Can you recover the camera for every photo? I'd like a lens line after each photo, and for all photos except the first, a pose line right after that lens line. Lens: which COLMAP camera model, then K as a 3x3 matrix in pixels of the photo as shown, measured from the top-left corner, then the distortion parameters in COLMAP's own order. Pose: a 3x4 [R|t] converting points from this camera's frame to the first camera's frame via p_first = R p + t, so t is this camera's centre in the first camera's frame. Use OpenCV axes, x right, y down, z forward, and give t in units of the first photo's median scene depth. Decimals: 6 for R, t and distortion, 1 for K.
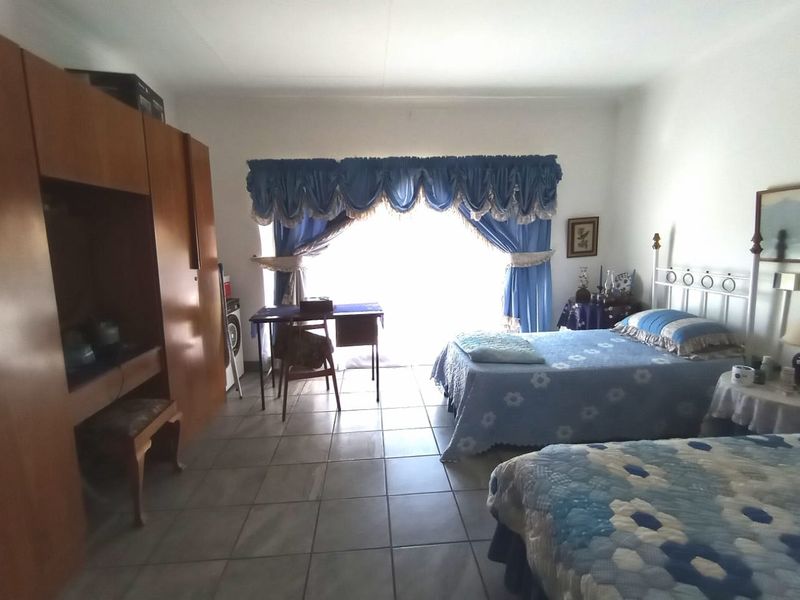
lens RADIAL K [[390.1, 0, 396.0], [0, 390.1, 297.5], [0, 0, 1]] dist [0.014643, -0.014697]
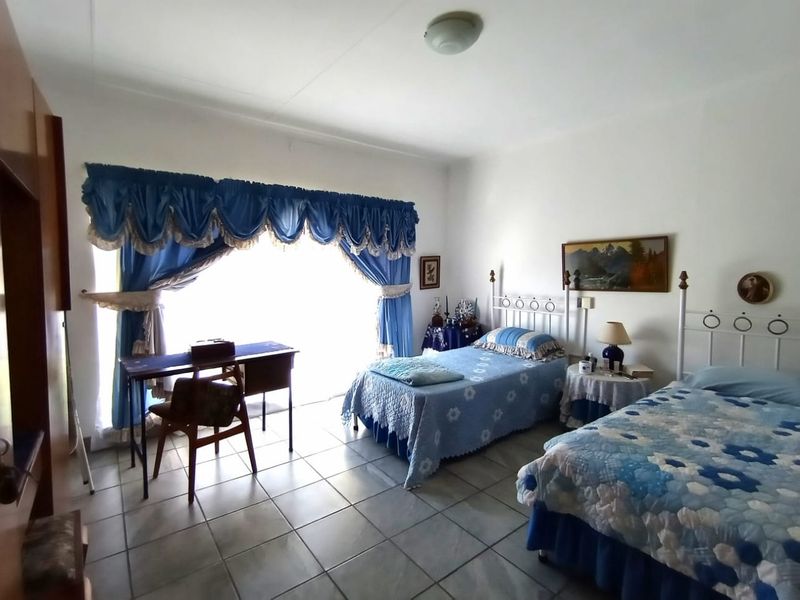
lens RADIAL K [[390.1, 0, 396.0], [0, 390.1, 297.5], [0, 0, 1]] dist [0.014643, -0.014697]
pose [[0.834234, -0.020394, 0.551034, -0.295995], [0.067737, 0.995537, -0.065704, -0.007346], [-0.547235, 0.092138, 0.831892, 0.083269]]
